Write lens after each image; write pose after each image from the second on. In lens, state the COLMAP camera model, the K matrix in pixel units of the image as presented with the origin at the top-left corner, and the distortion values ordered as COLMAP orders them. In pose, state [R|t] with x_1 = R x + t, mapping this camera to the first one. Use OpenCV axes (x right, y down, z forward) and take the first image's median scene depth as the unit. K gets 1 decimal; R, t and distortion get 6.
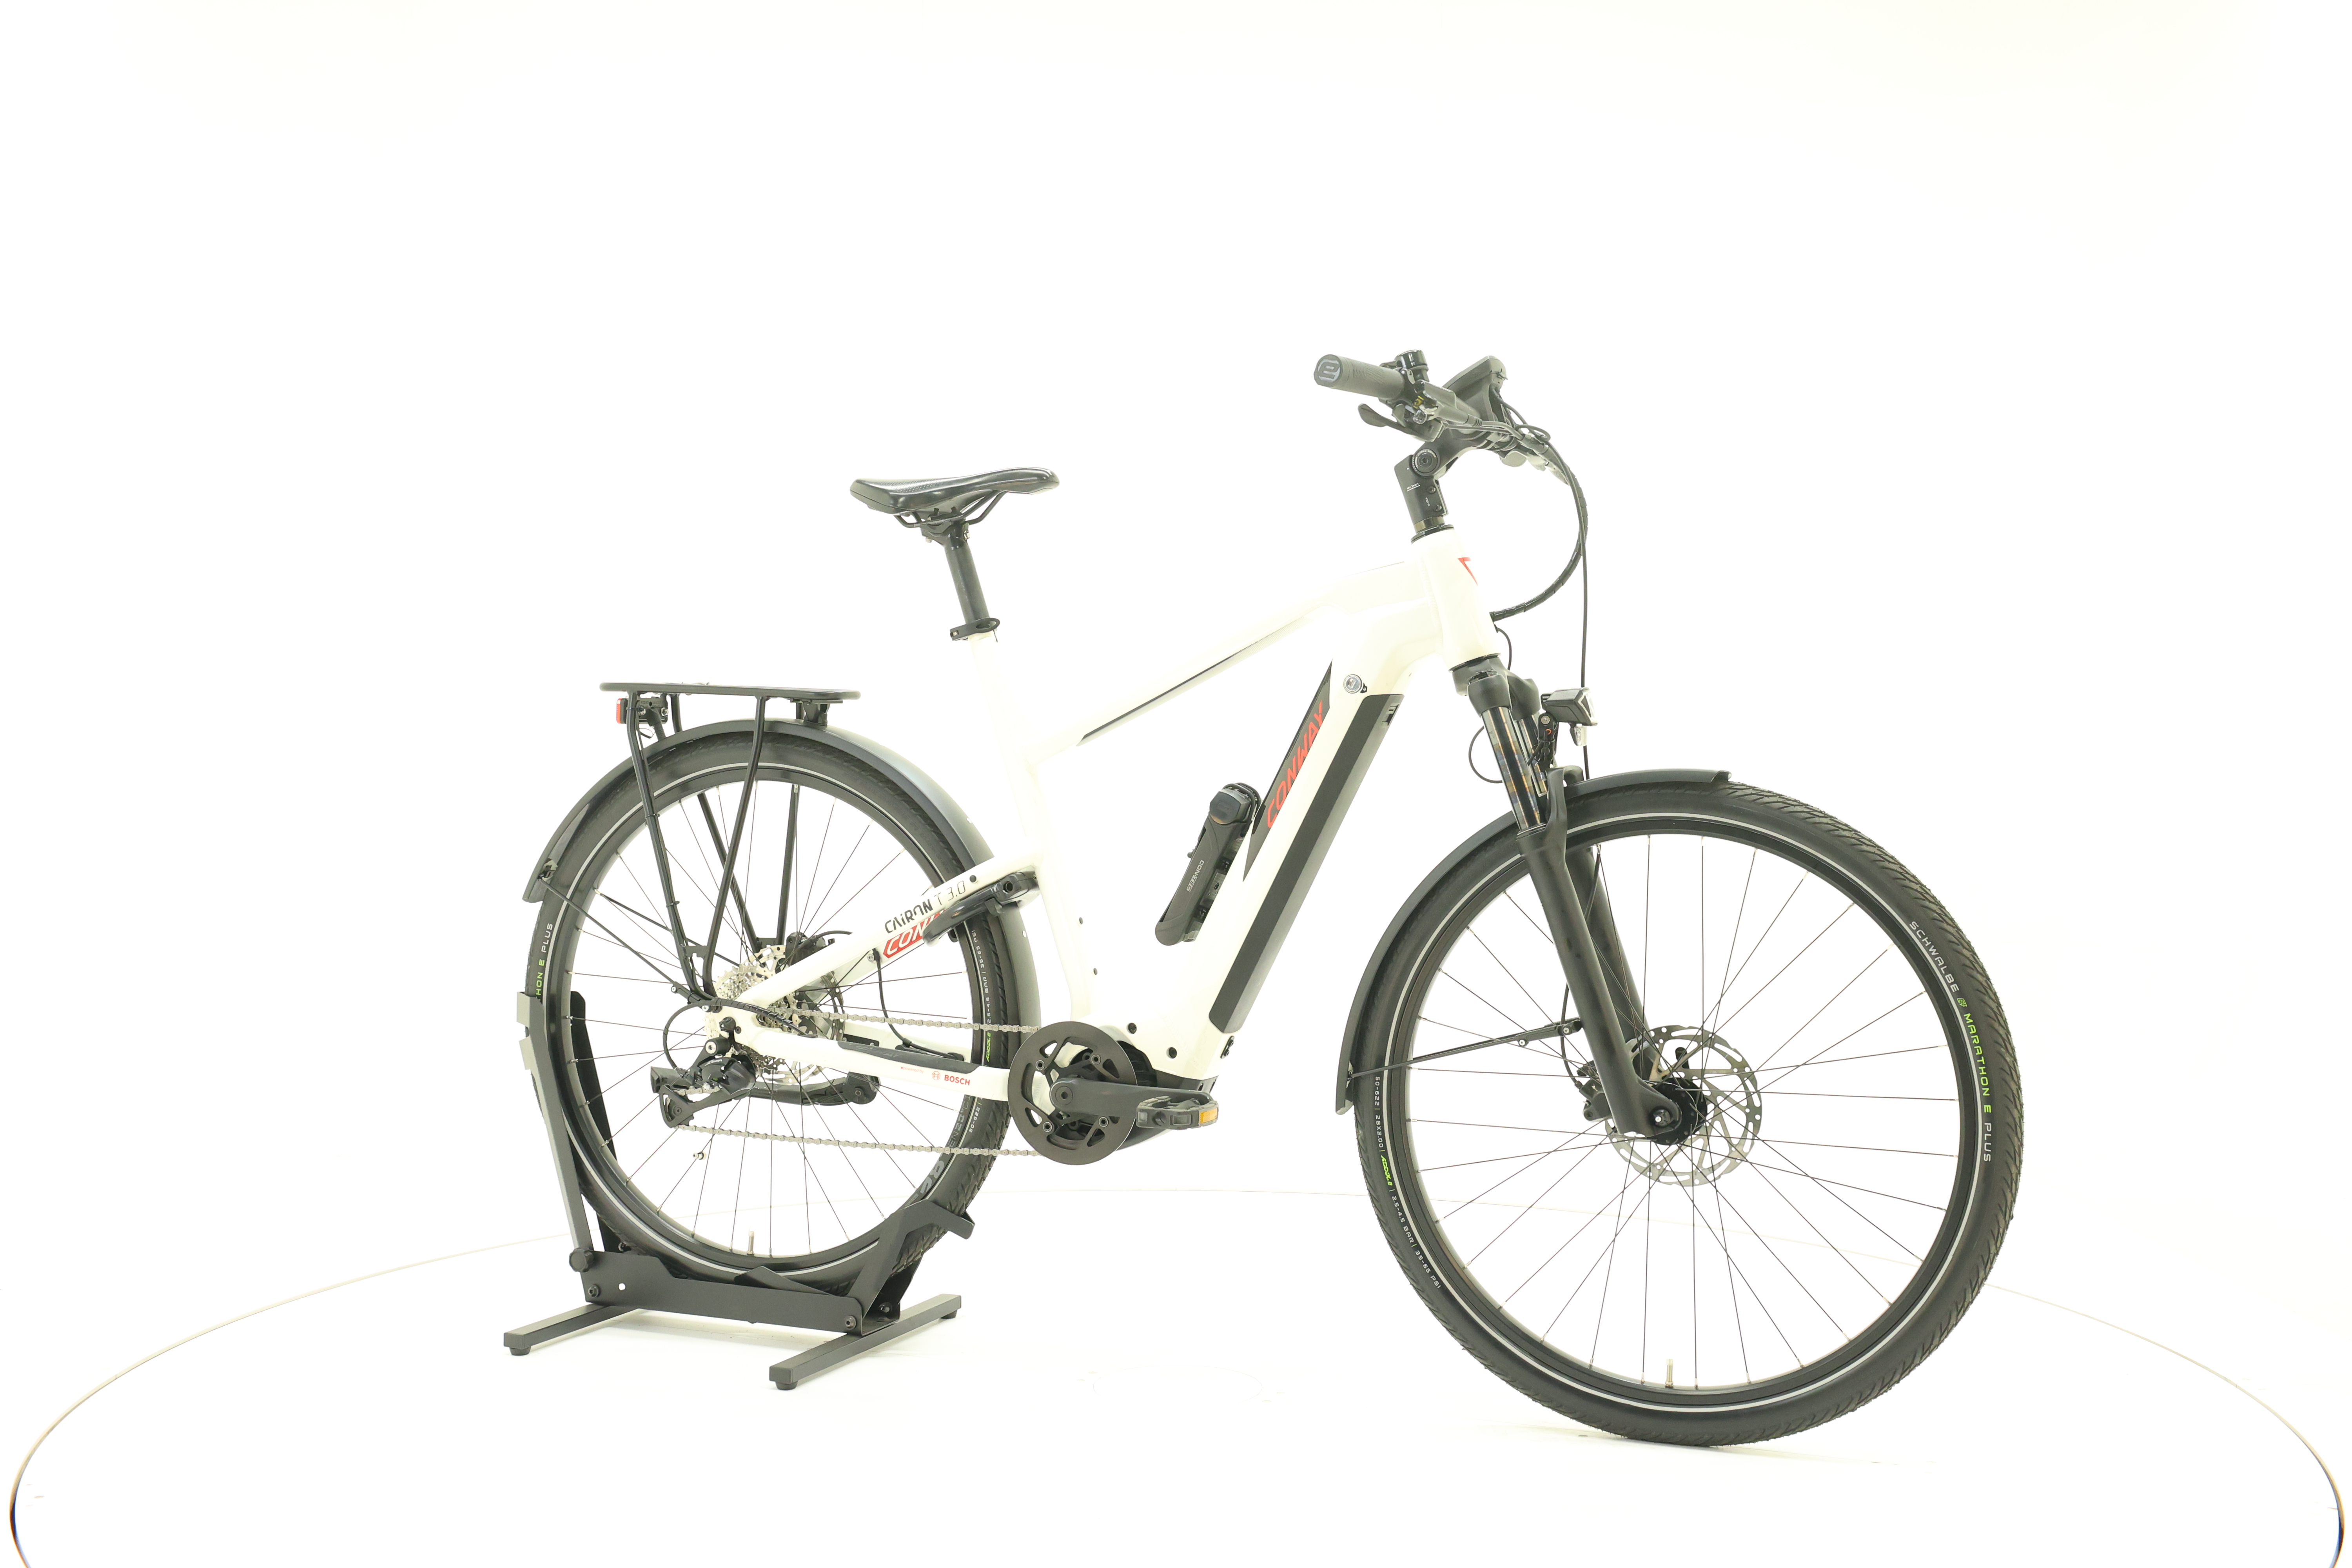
lens RADIAL K [[2519.5, 0, 1175.5], [0, 2519.5, 780.3], [0, 0, 1]] dist [-0.020659, 0.000000]
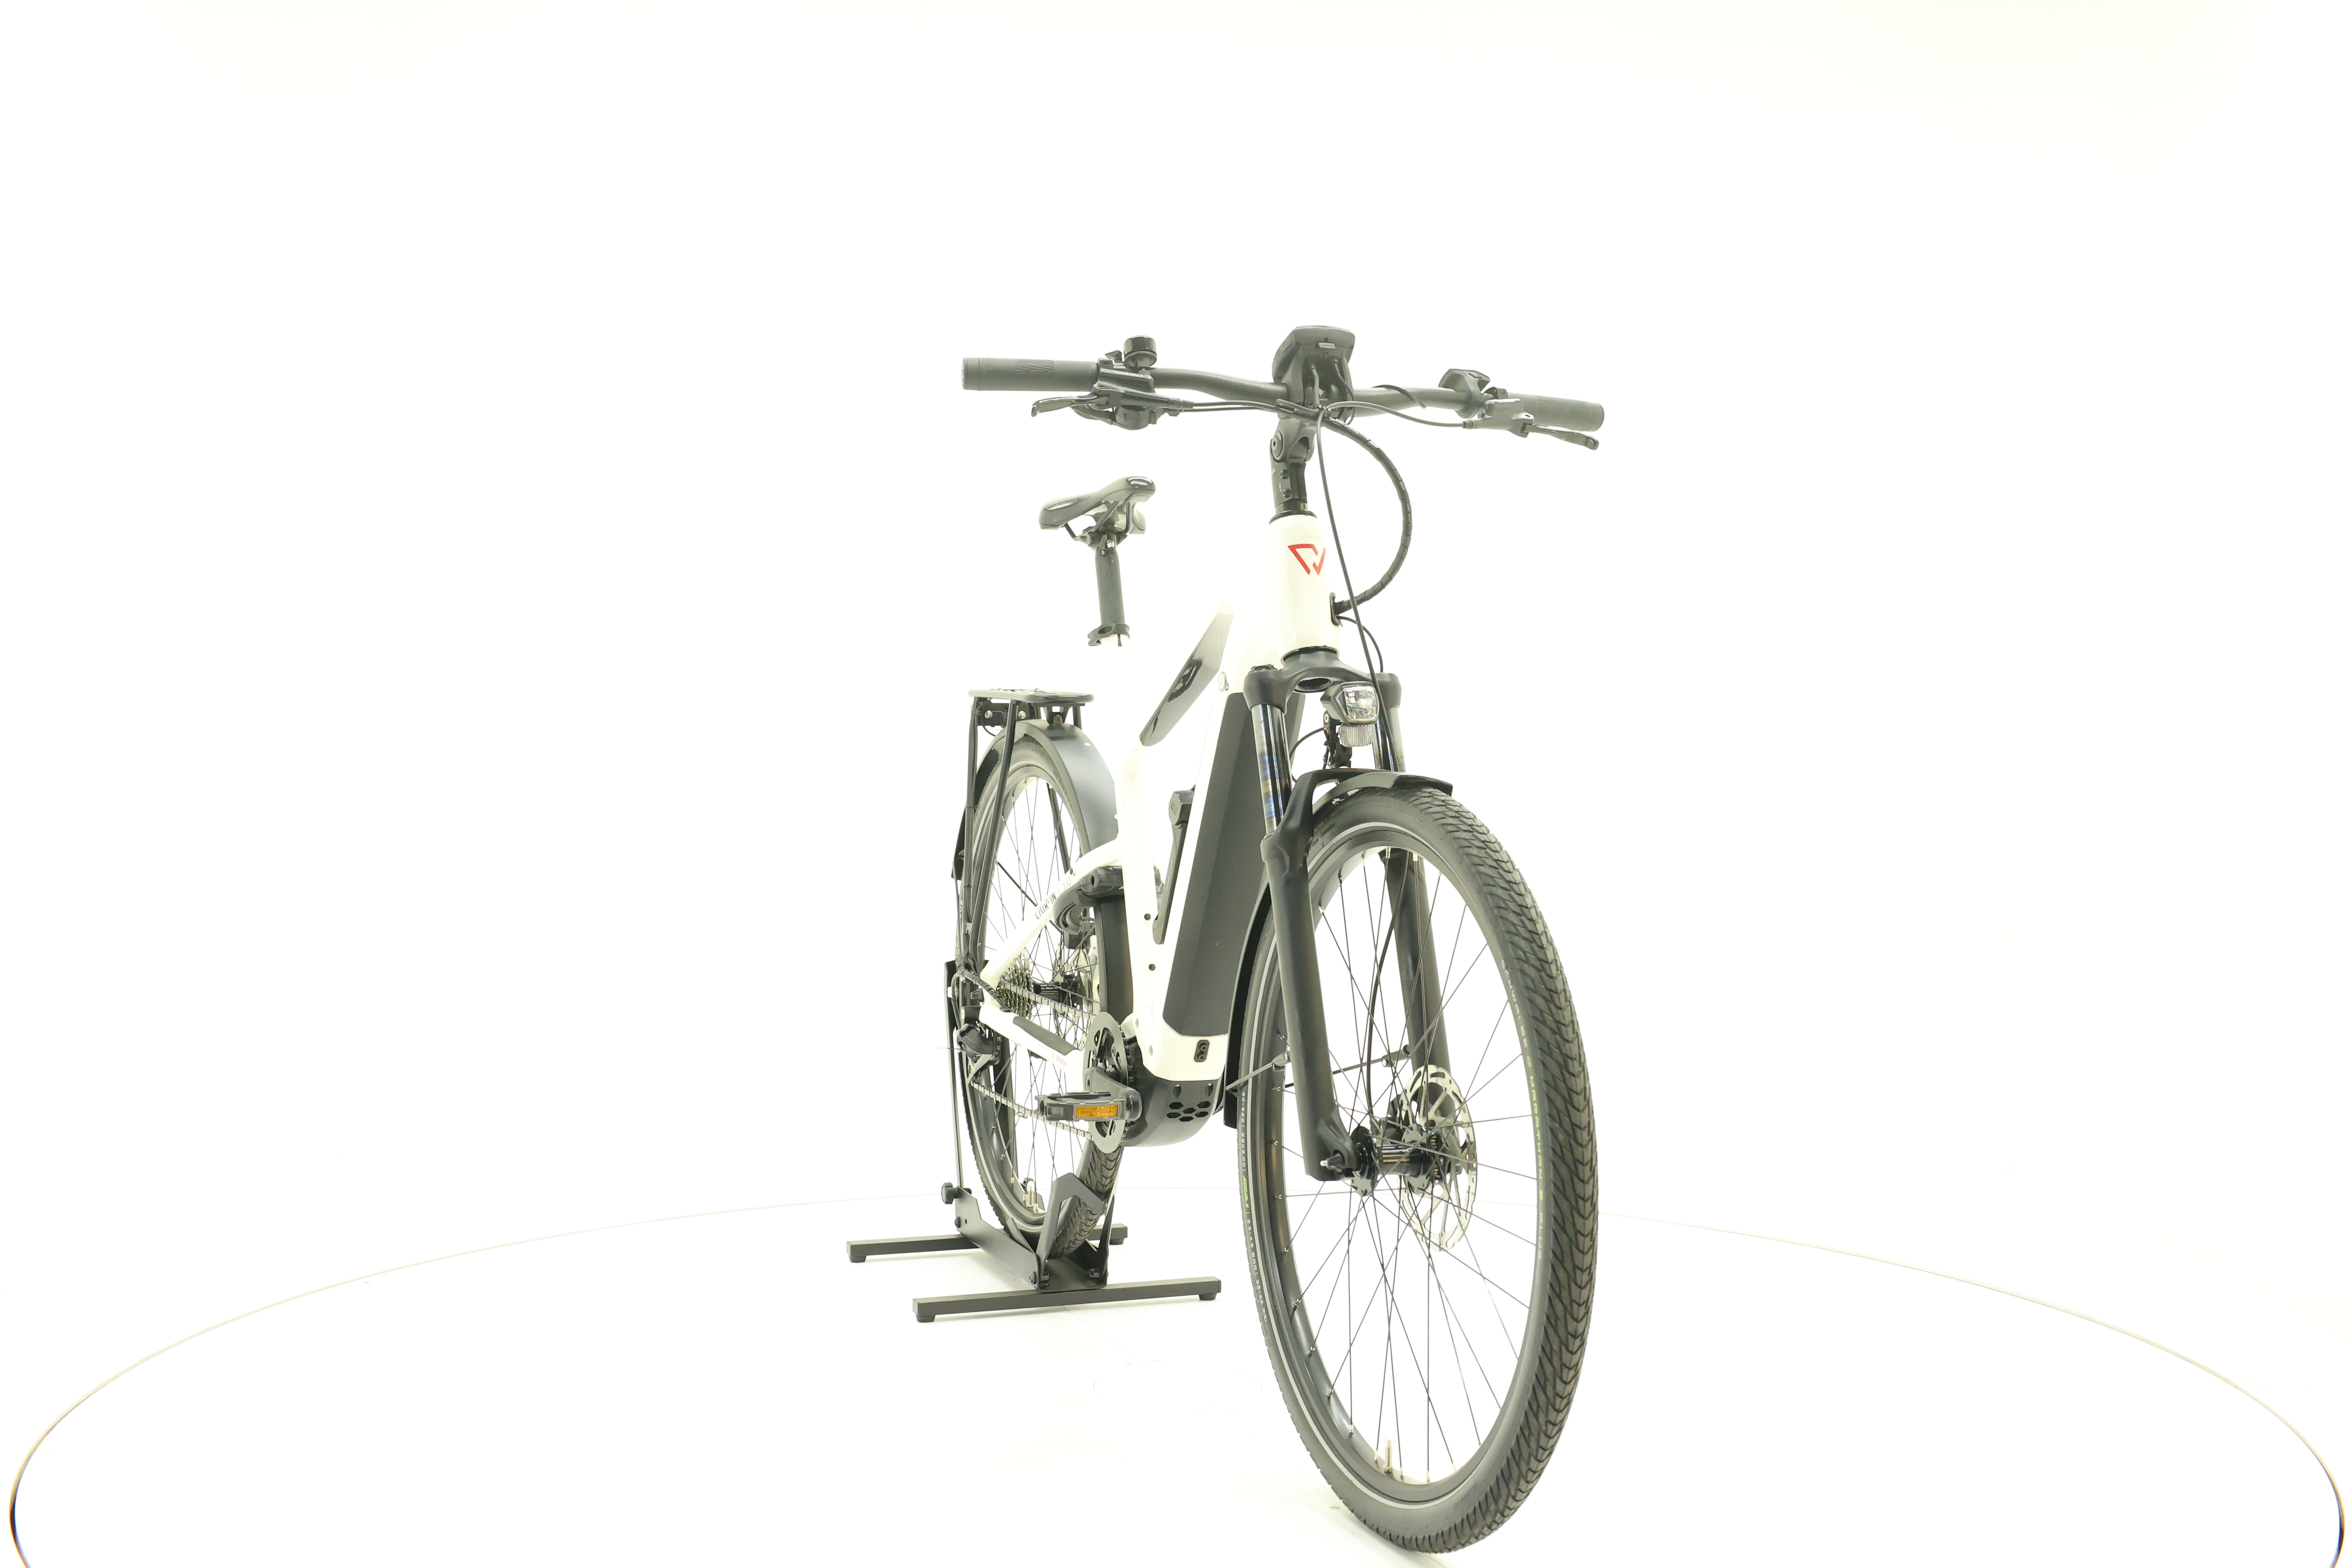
lens RADIAL K [[2519.5, 0, 1176.2], [0, 2519.5, 781.6], [0, 0, 1]] dist [-0.020659, 0.000000]
pose [[0.687411, 0.014350, -0.726127, 0.724598], [-0.016314, 0.999858, 0.004315, -0.003782], [0.726085, 0.008880, 0.687547, 0.309866]]
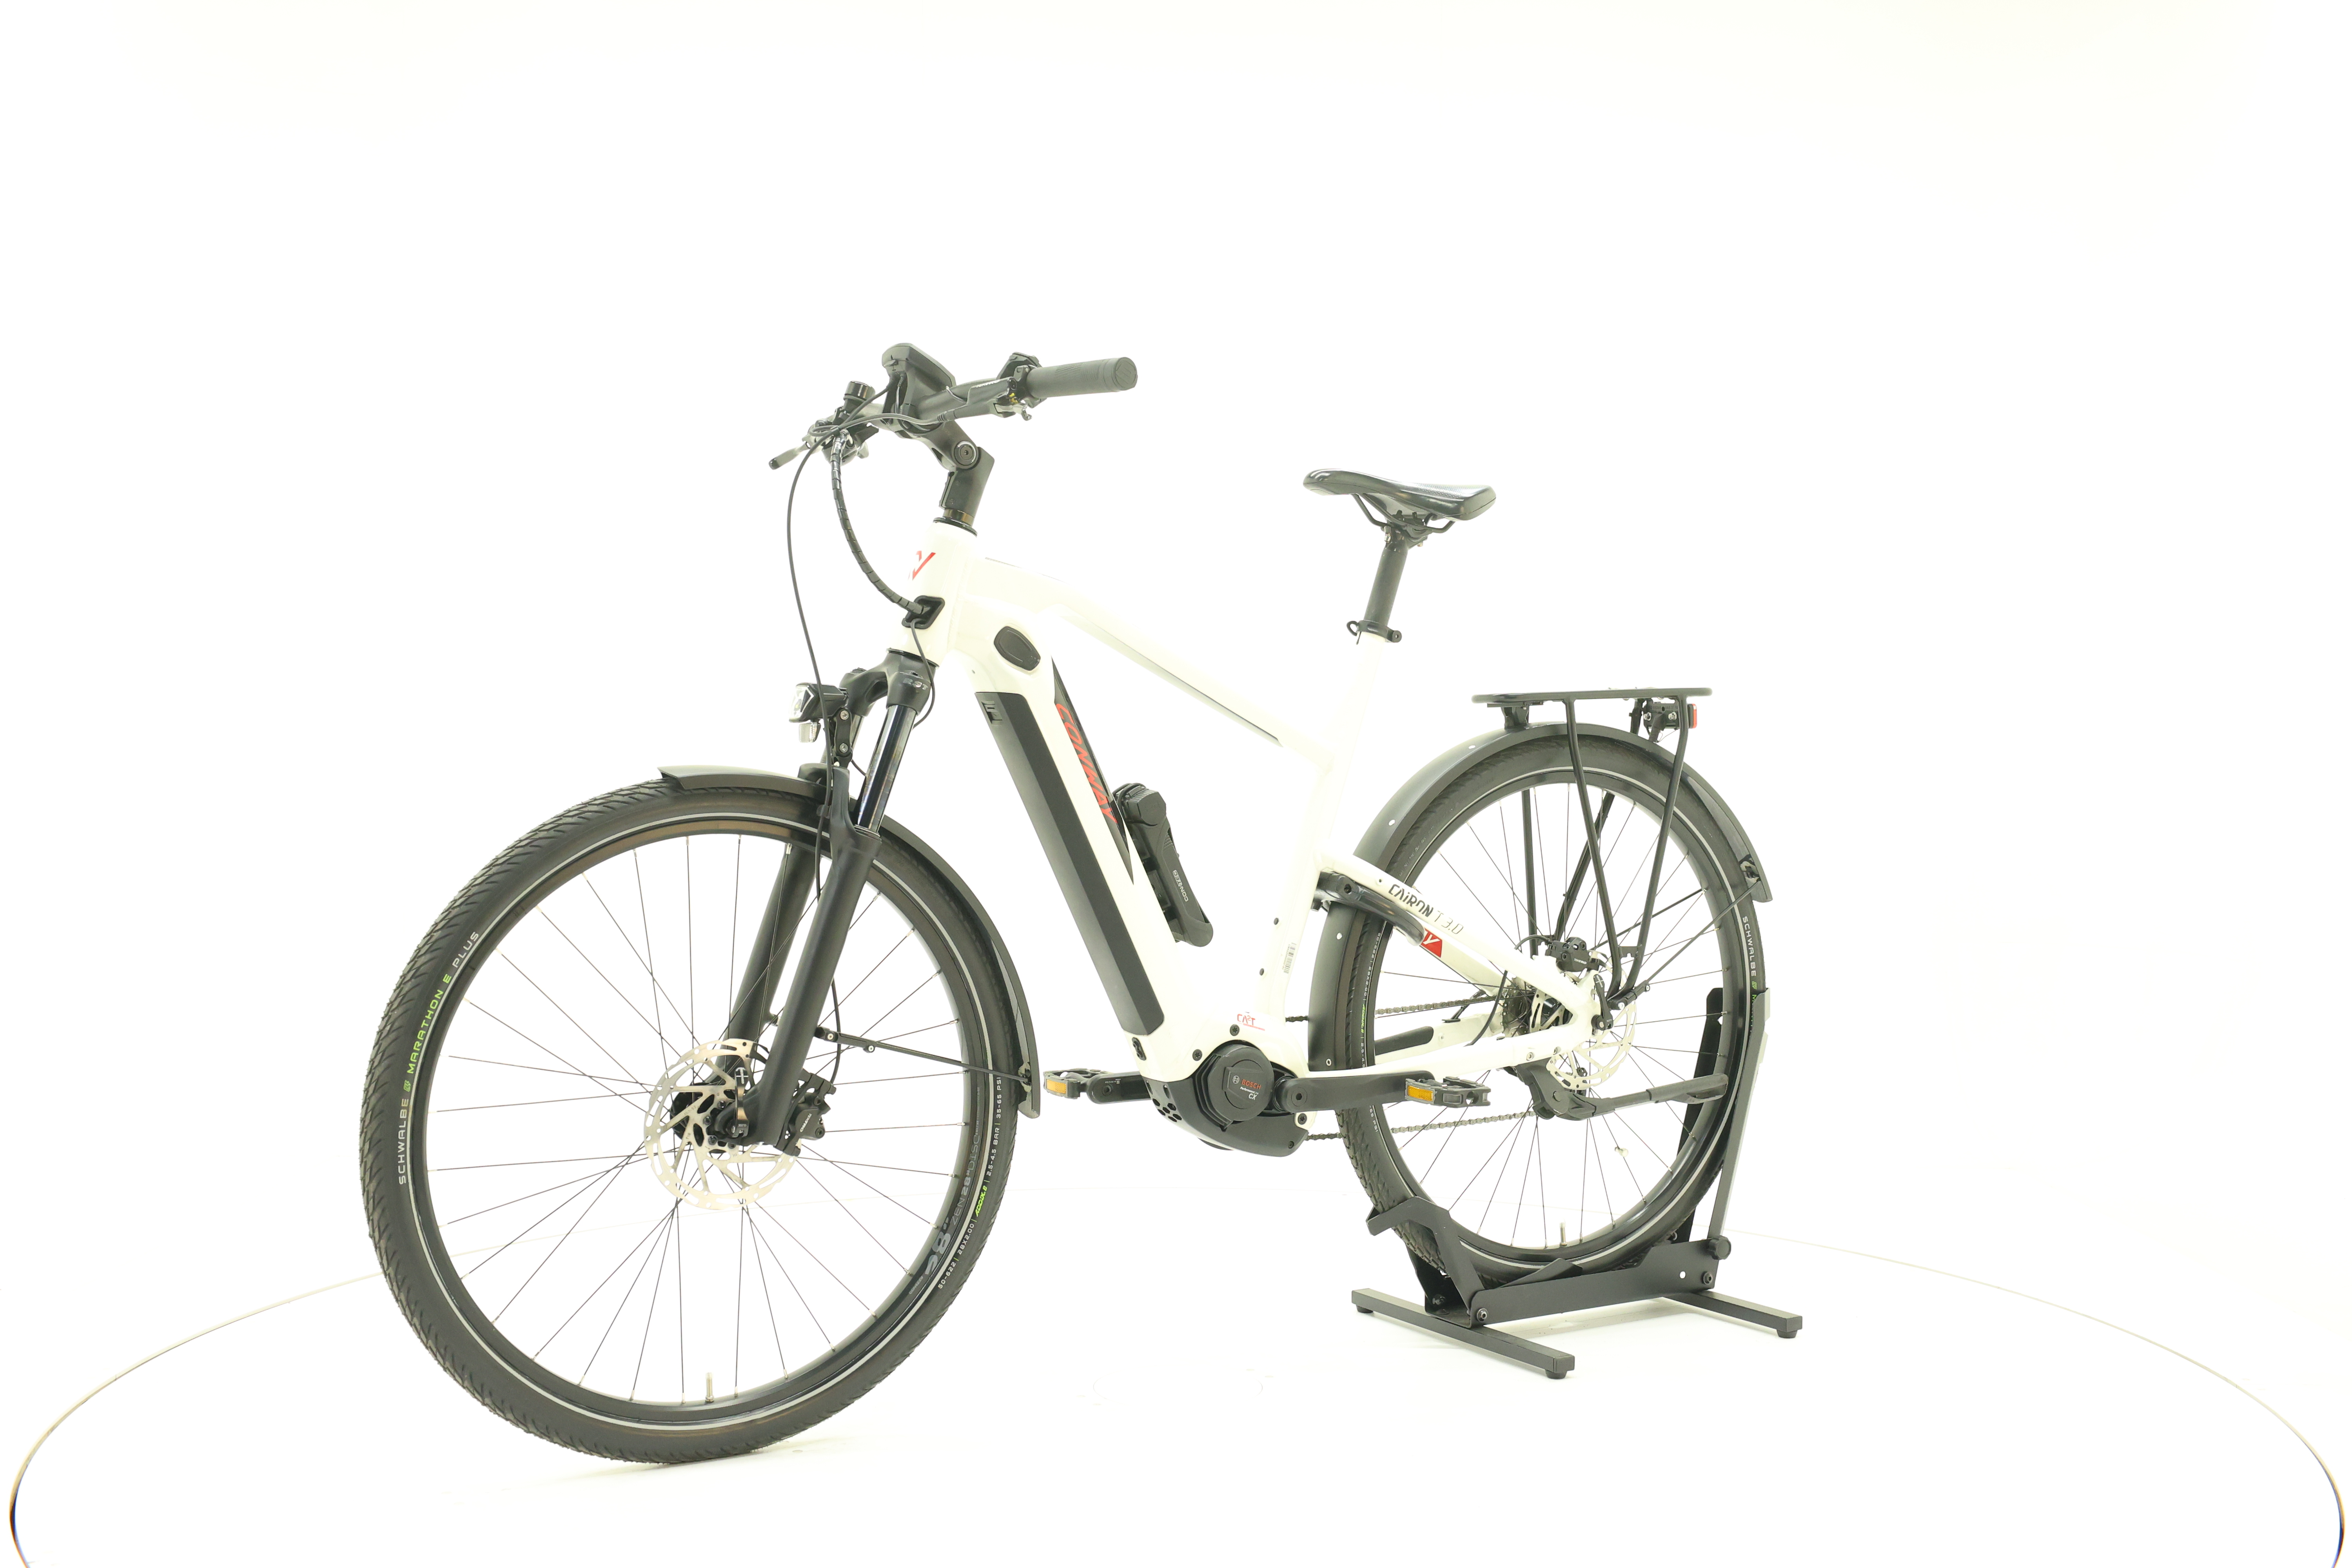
lens RADIAL K [[2519.5, 0, 1175.1], [0, 2519.5, 782.2], [0, 0, 1]] dist [-0.020659, 0.000000]
pose [[-0.581465, 0.010866, -0.813499, 0.813833], [-0.024520, 0.999223, 0.030873, -0.029968], [0.813202, 0.037899, -0.580747, 1.573126]]
